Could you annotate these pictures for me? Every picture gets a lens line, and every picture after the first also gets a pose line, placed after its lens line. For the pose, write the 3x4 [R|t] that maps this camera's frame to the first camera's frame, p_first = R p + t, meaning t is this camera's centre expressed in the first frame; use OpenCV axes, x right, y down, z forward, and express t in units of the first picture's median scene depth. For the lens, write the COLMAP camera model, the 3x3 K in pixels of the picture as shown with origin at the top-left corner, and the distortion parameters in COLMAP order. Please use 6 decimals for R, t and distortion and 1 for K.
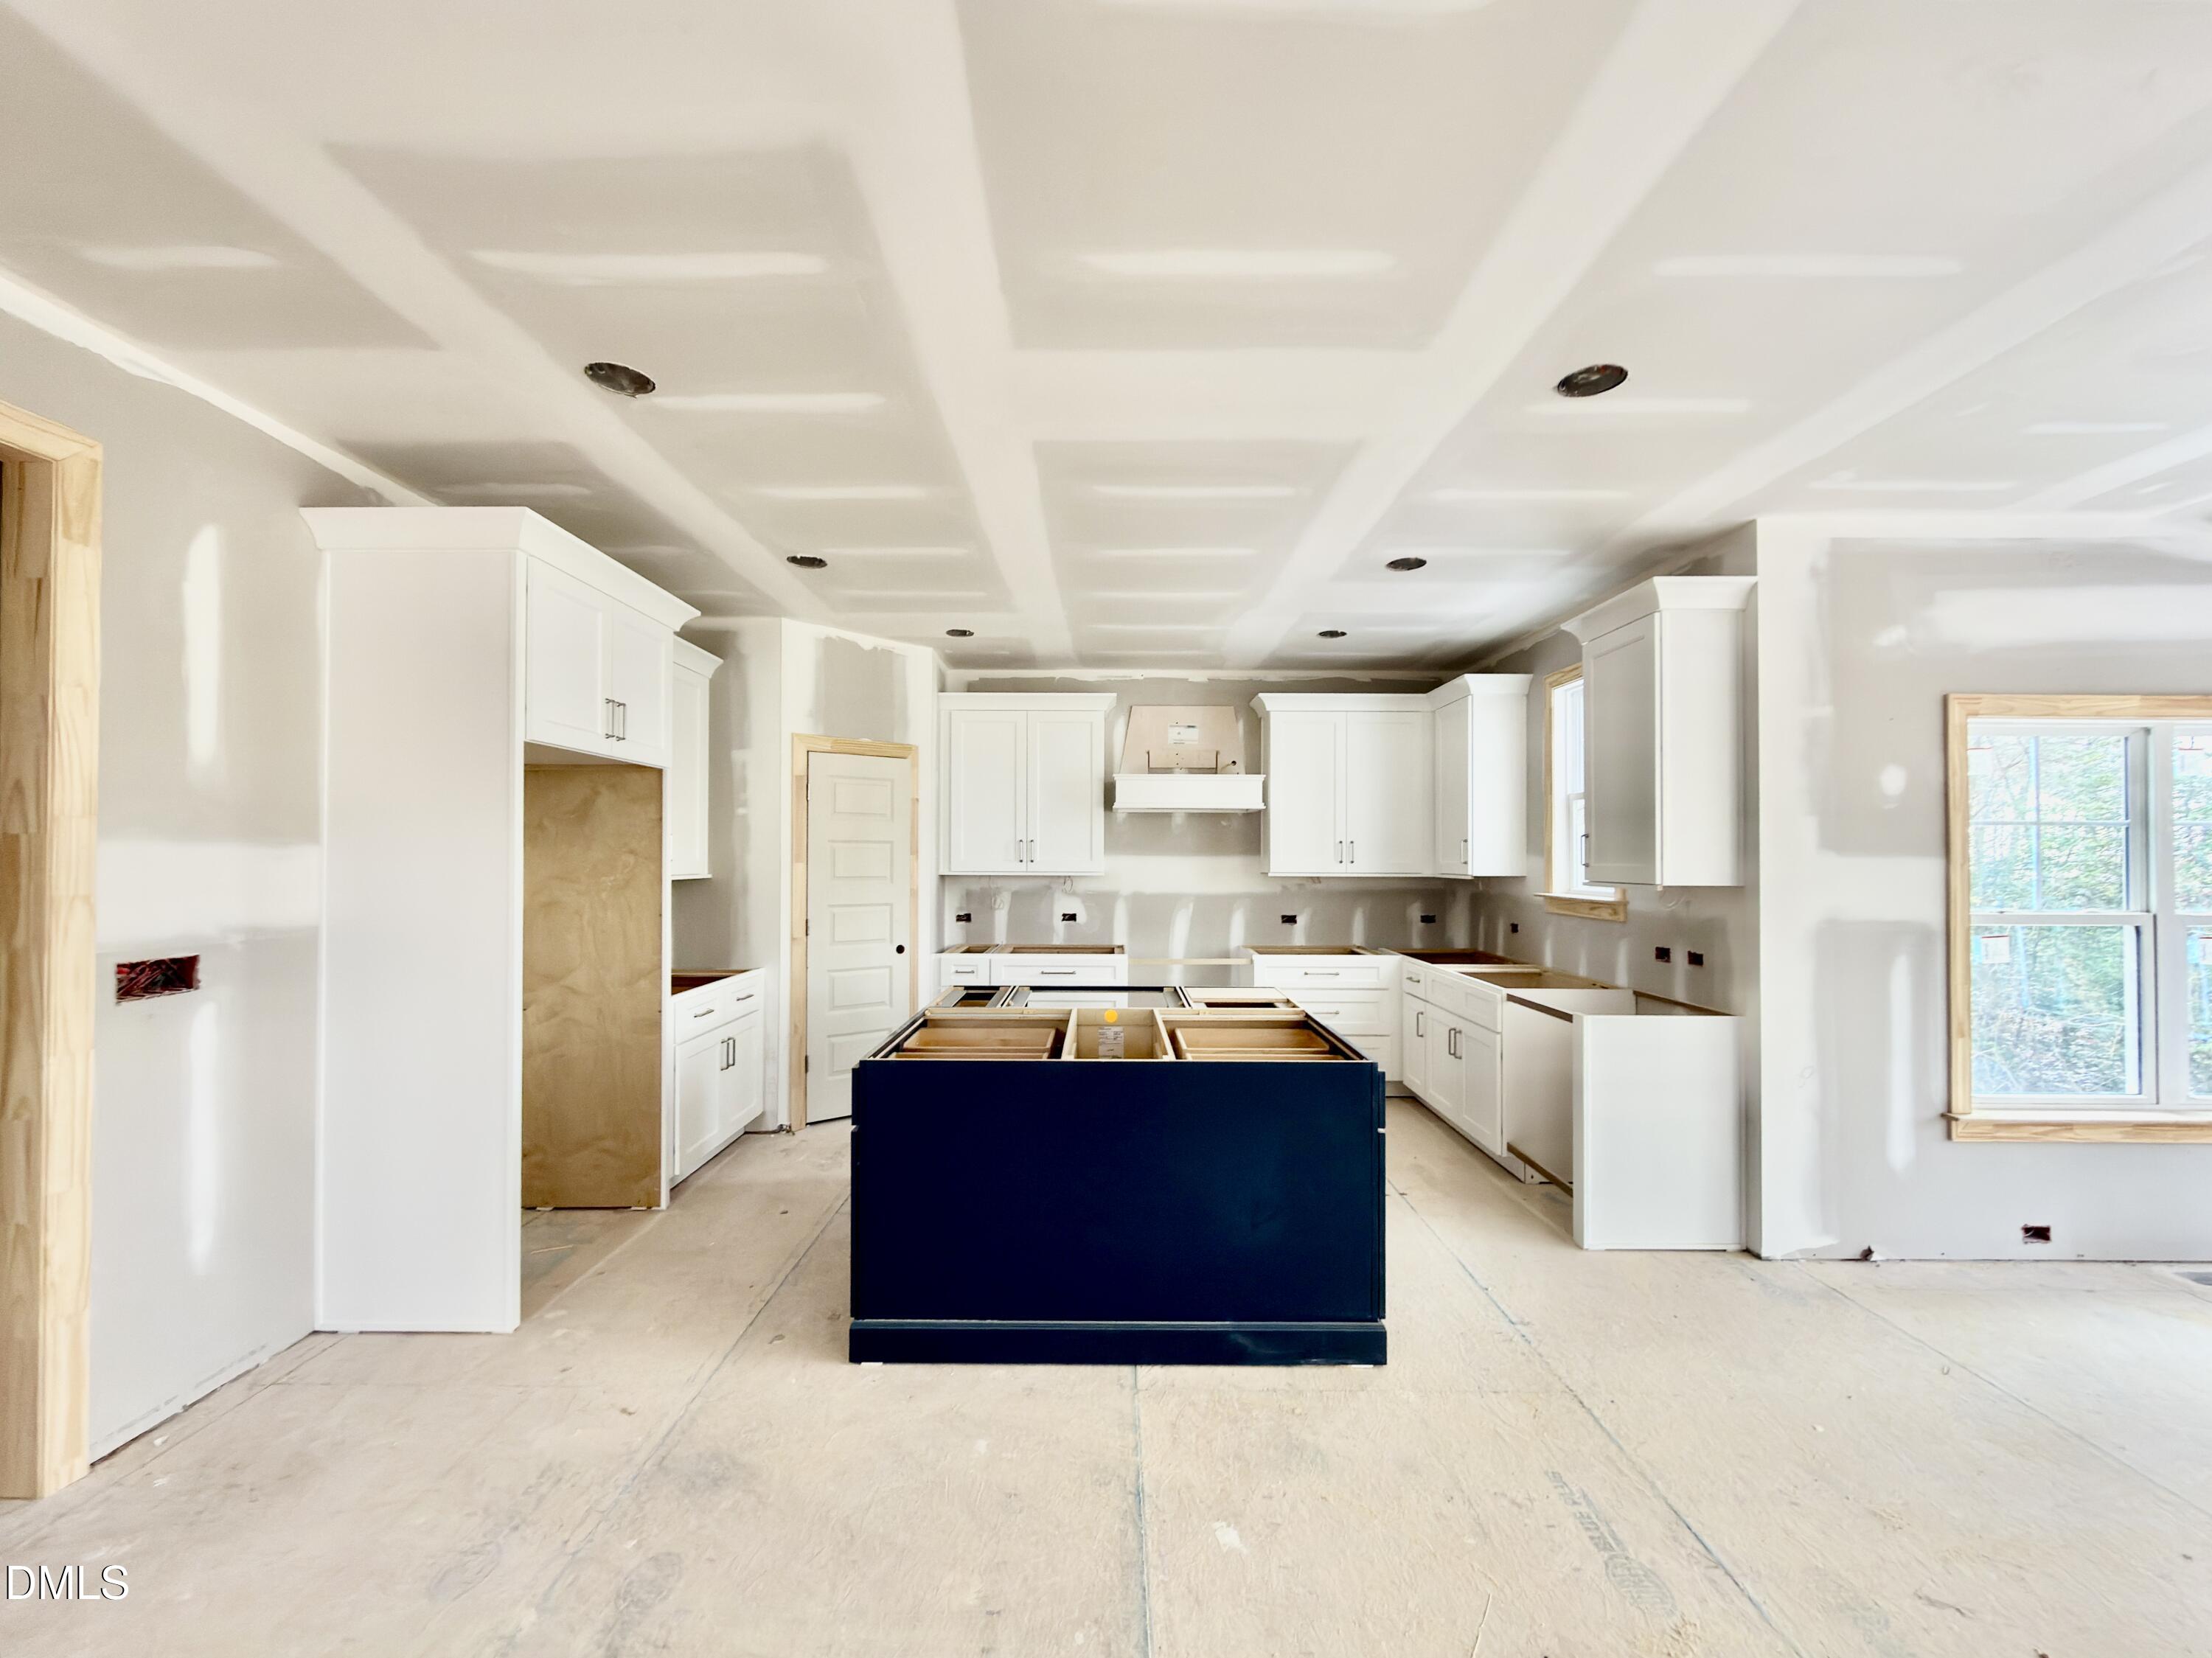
lens RADIAL K [[883.7, 0, 1096.9], [0, 883.7, 844.0], [0, 0, 1]] dist [0.001907, -0.000684]
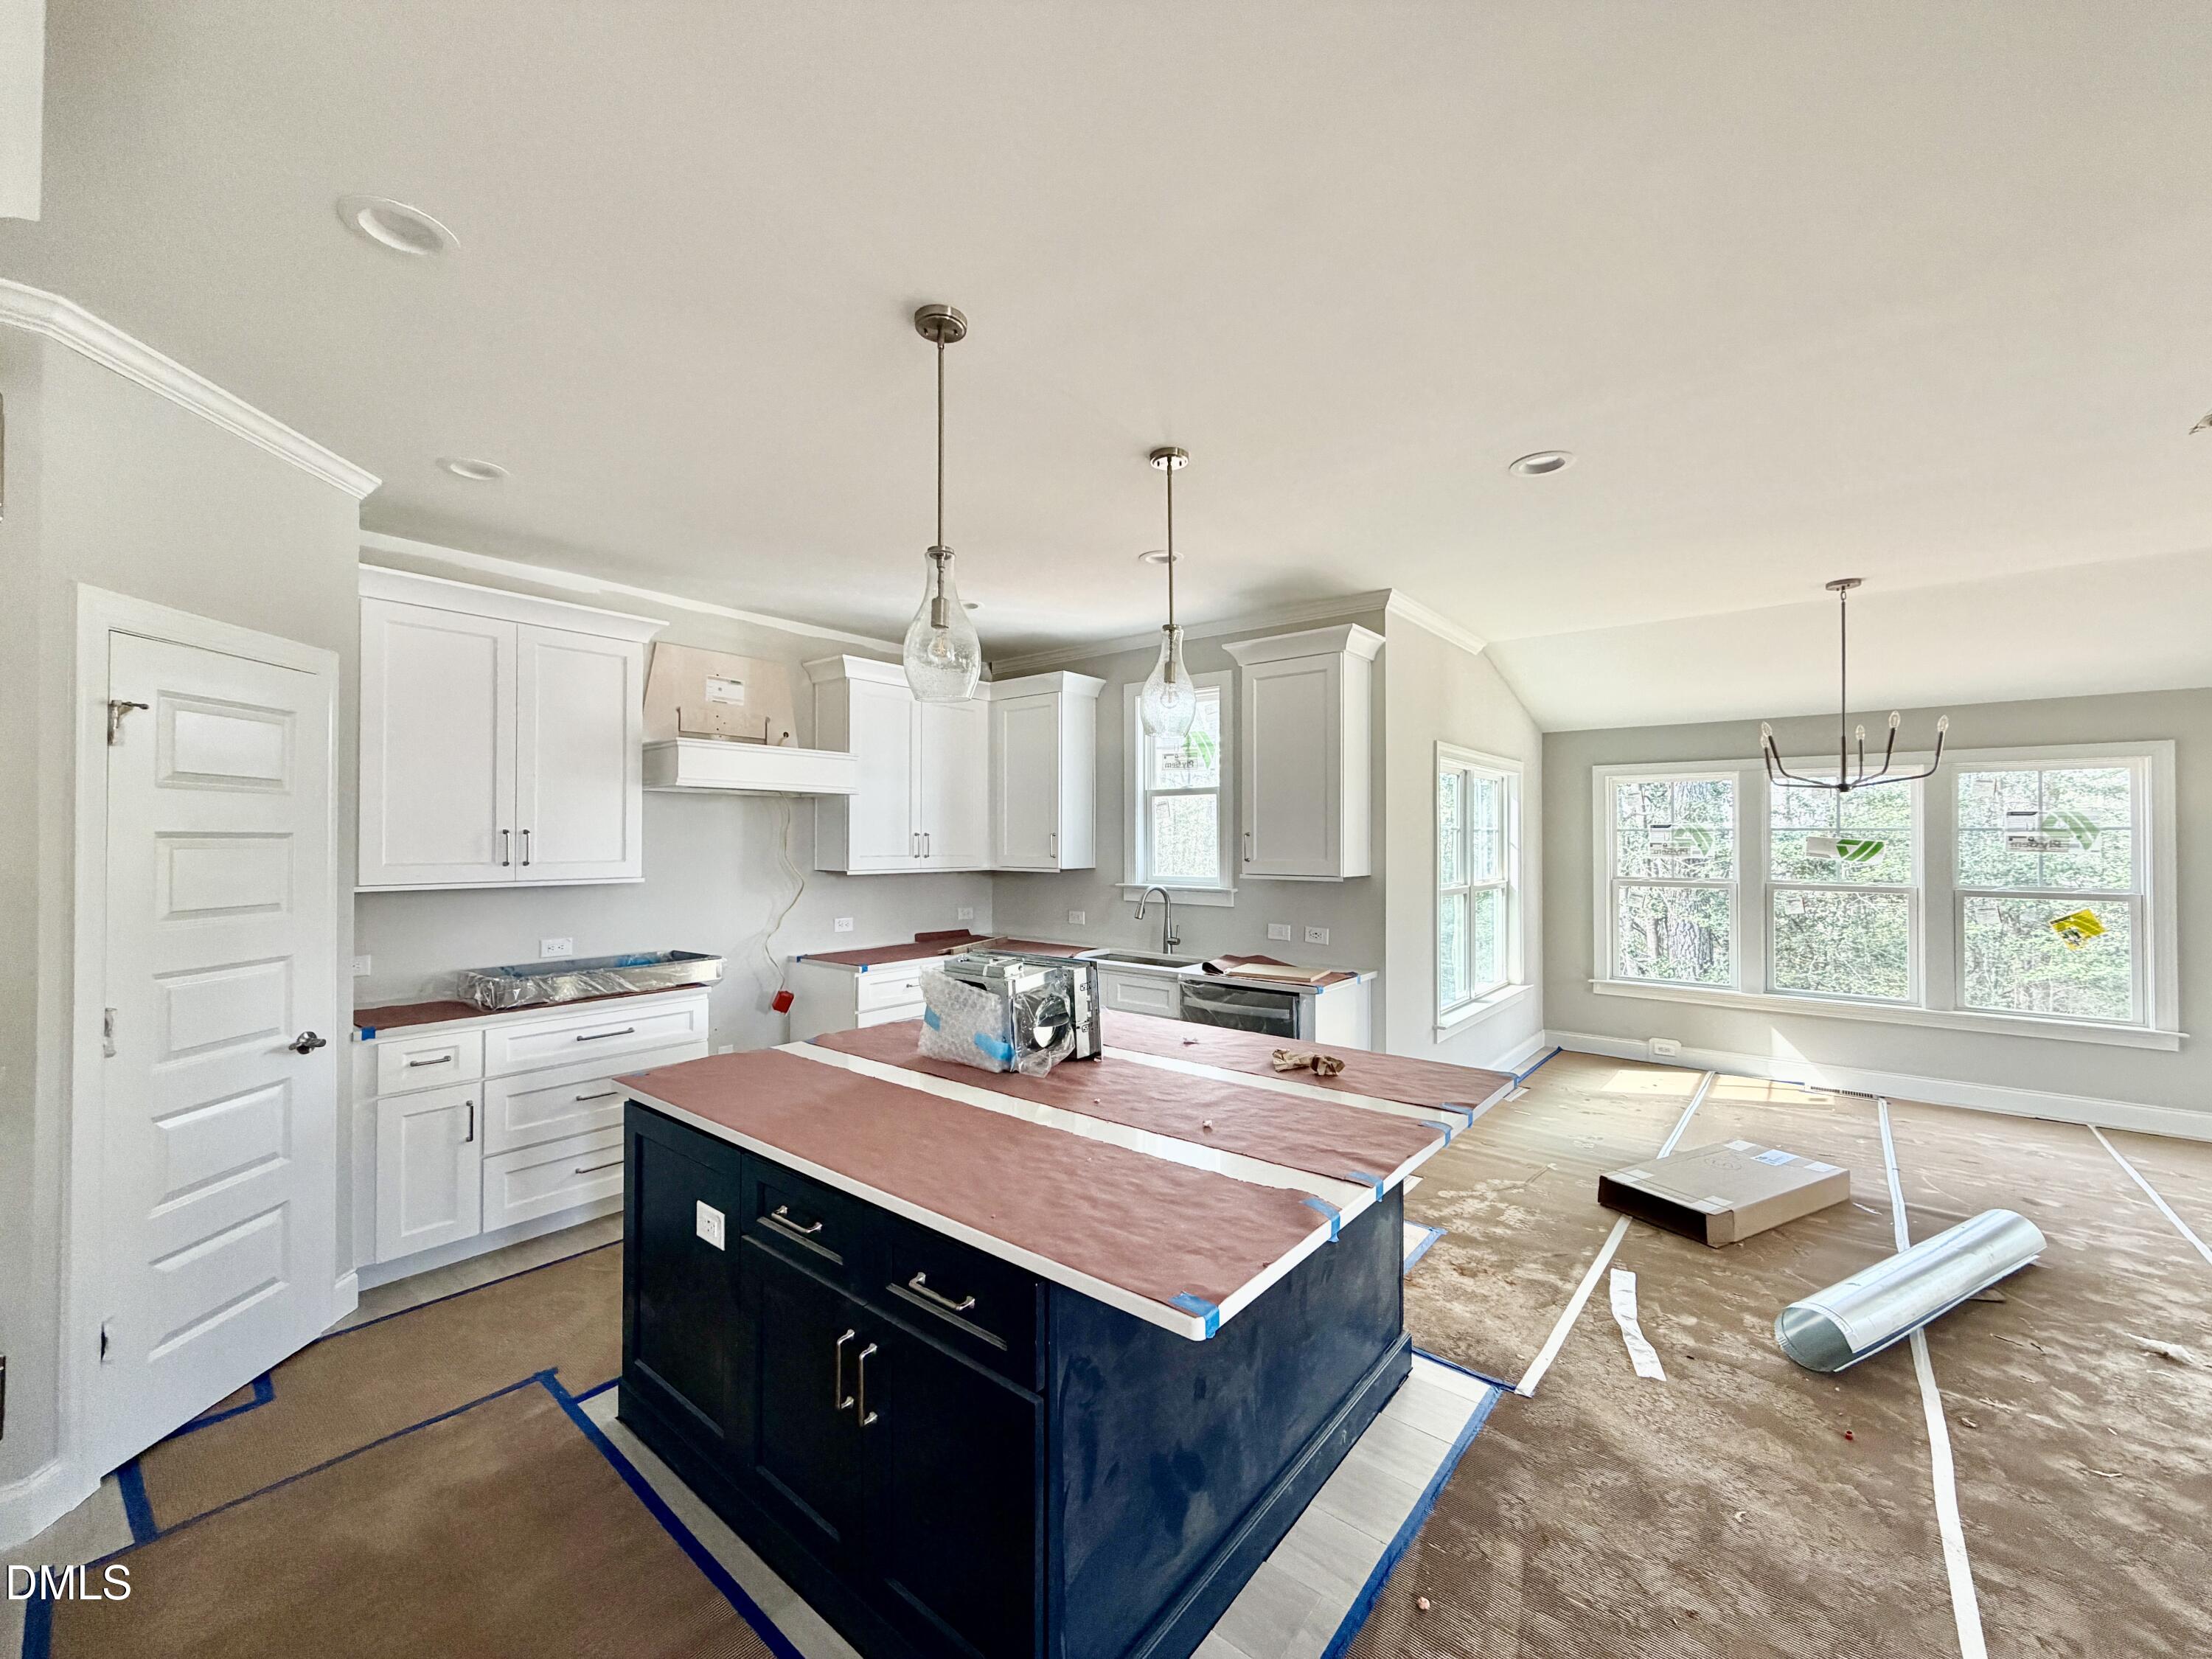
lens RADIAL K [[888.5, 0, 1096.4], [0, 888.5, 829.9], [0, 0, 1]] dist [-0.001613, 0.000984]
pose [[0.631604, 0.005776, 0.775270, -0.470363], [-0.010526, 0.999944, 0.001126, -0.014883], [-0.775220, -0.008872, 0.631629, 0.445510]]
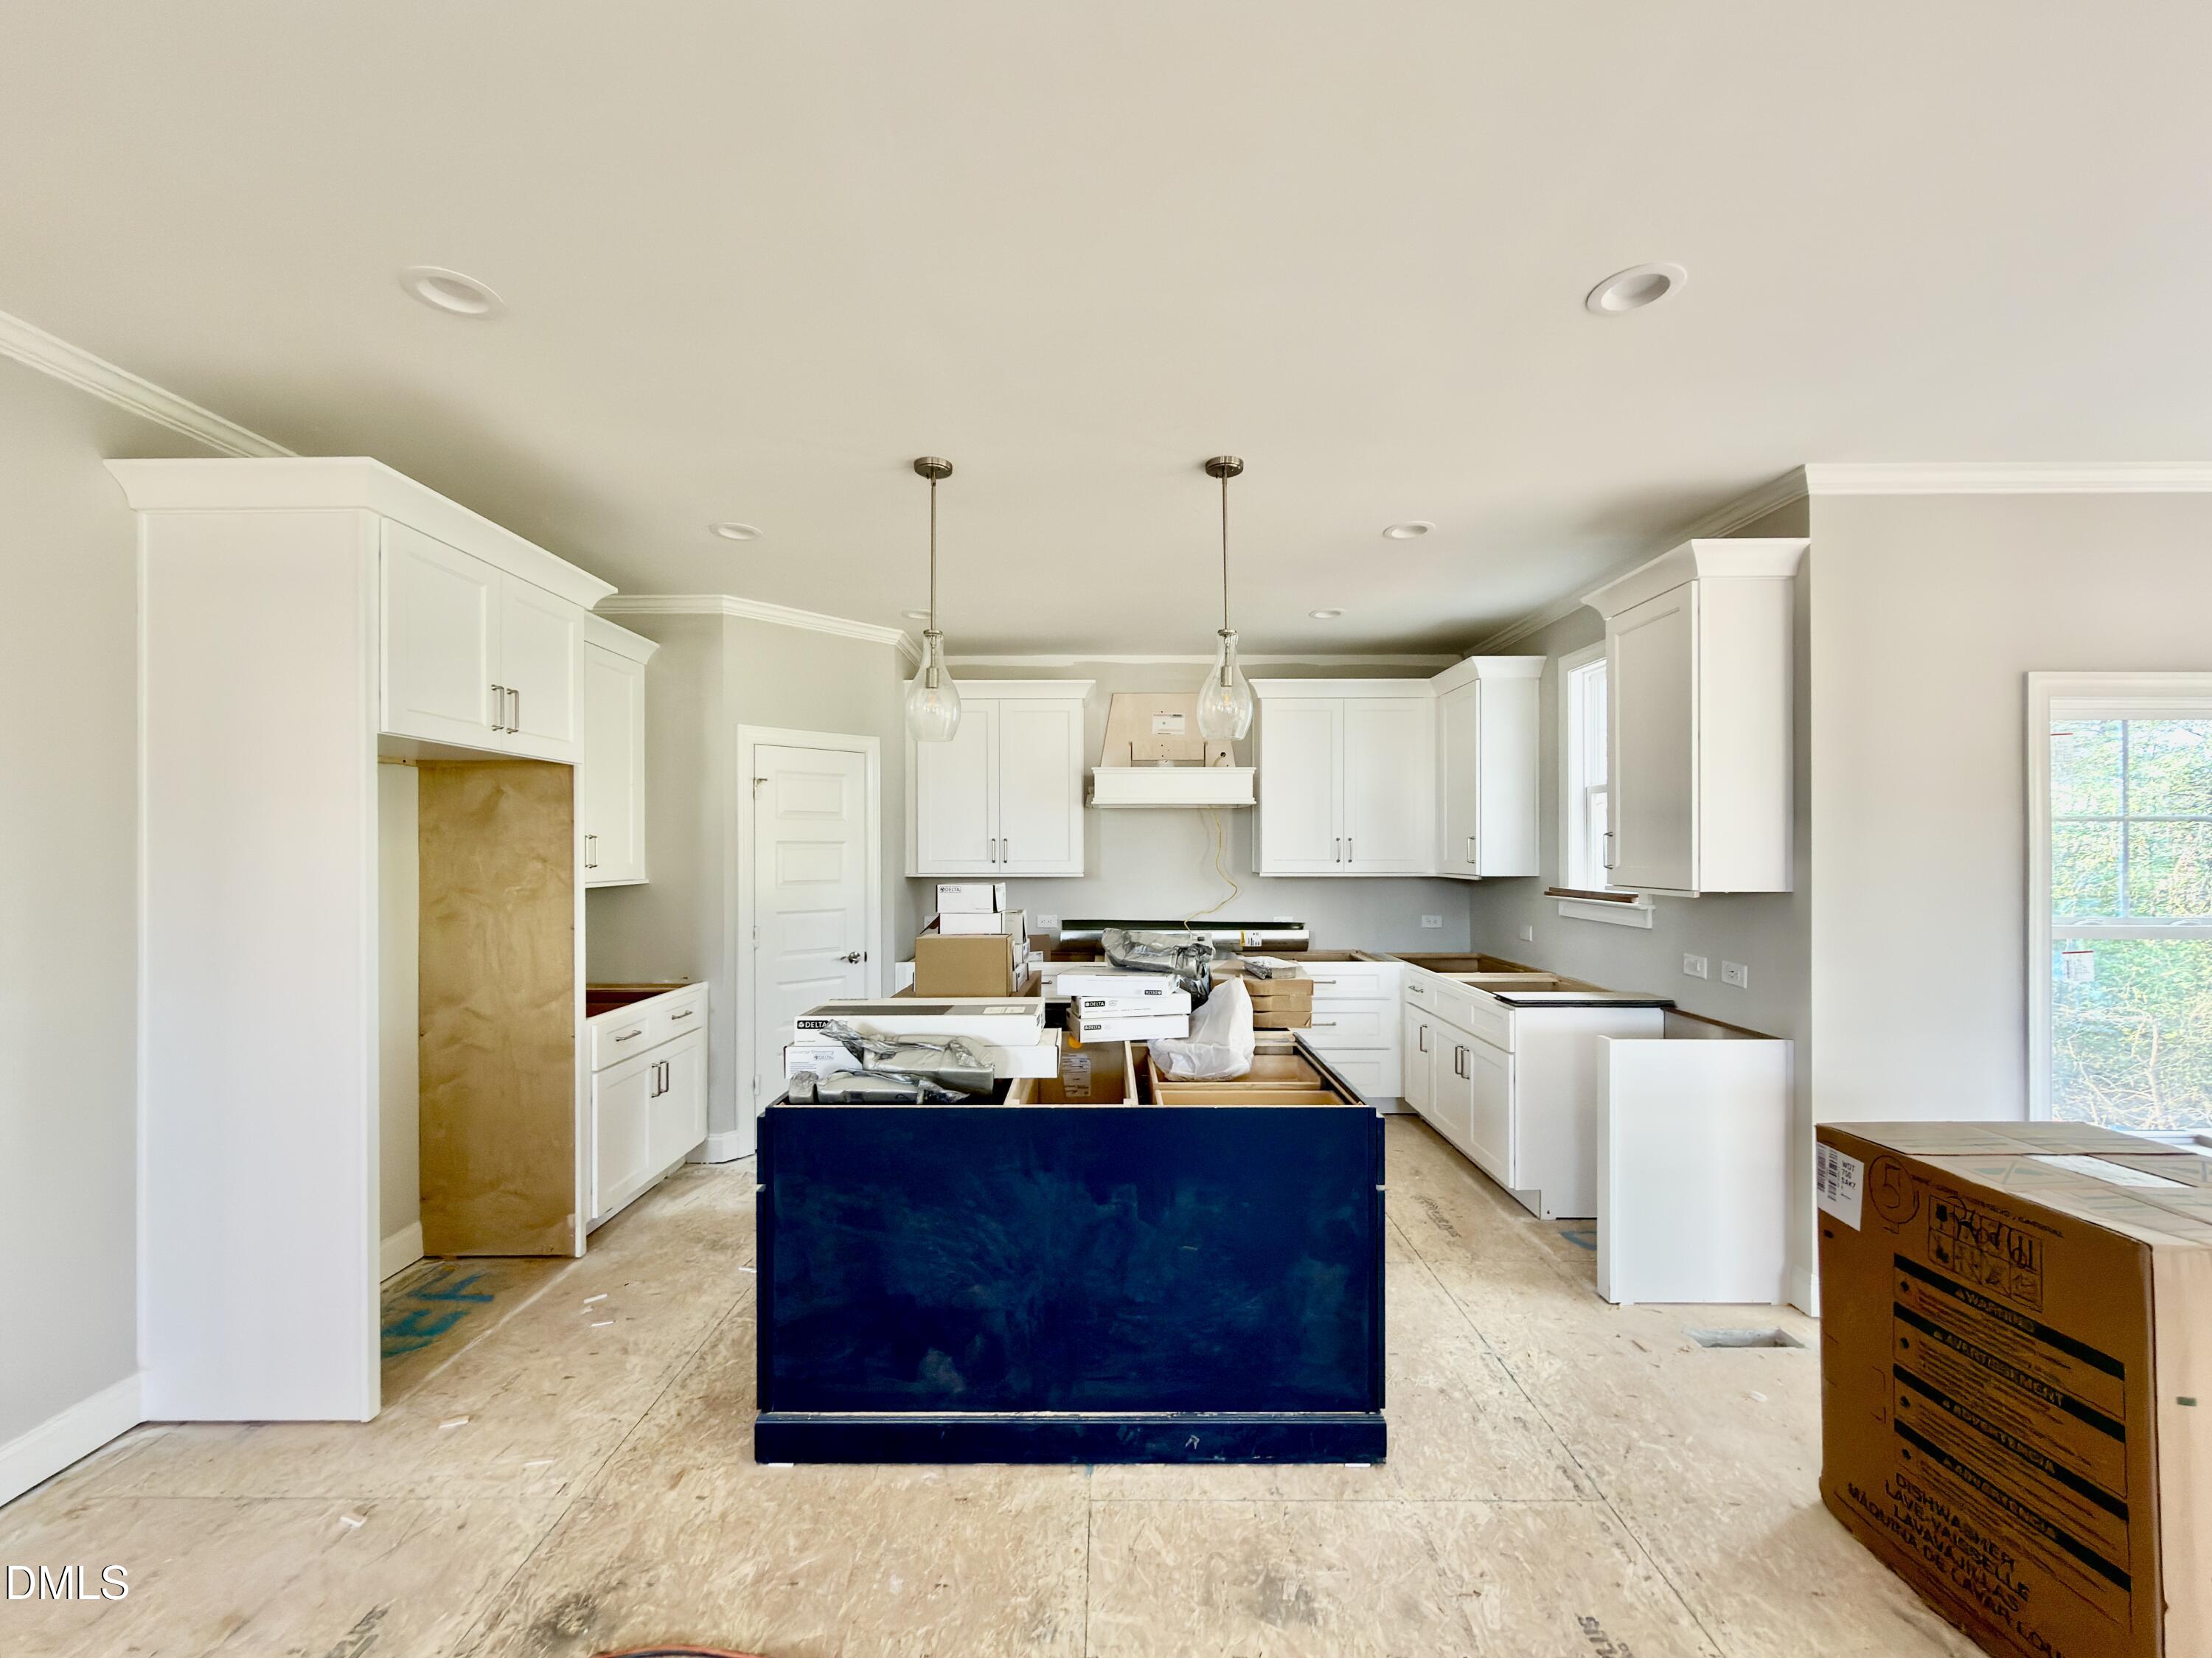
lens RADIAL K [[883.7, 0, 1099.1], [0, 883.7, 847.2], [0, 0, 1]] dist [0.001907, -0.000684]
pose [[0.999987, -0.004867, 0.001351, 0.036406], [0.004850, 0.999912, 0.012335, -0.010132], [-0.001411, -0.012329, 0.999923, 0.108495]]
